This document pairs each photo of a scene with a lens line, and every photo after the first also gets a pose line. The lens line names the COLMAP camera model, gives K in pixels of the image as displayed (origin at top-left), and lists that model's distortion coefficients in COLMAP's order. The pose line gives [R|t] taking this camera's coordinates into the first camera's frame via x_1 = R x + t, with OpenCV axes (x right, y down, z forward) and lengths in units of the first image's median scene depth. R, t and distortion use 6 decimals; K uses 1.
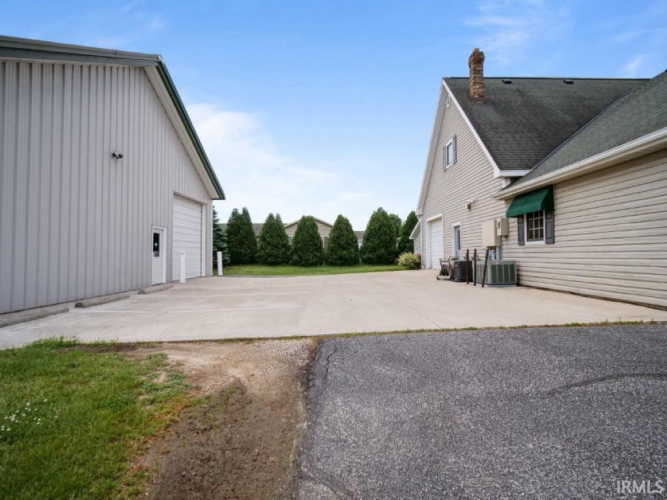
lens RADIAL K [[354.7, 0, 333.5], [0, 354.7, 250.0], [0, 0, 1]] dist [-0.002281, -0.000190]
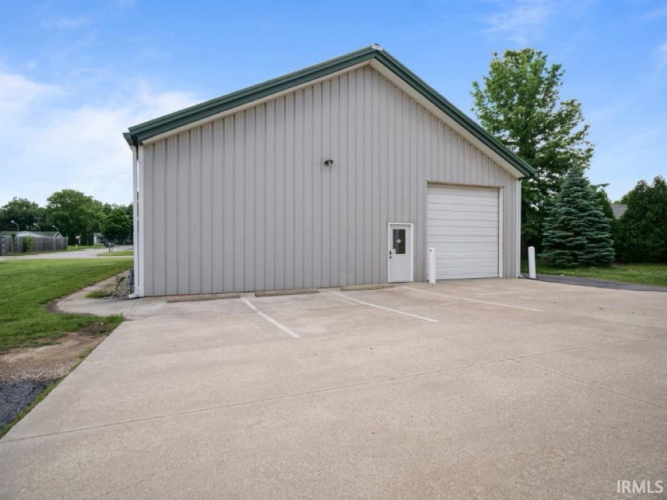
lens RADIAL K [[354.7, 0, 333.5], [0, 354.7, 250.0], [0, 0, 1]] dist [-0.002281, -0.000190]
pose [[0.358295, 0.020724, -0.933379, 0.309749], [0.010635, 0.999598, 0.026277, -0.017012], [0.933548, -0.019341, 0.357930, 0.451655]]
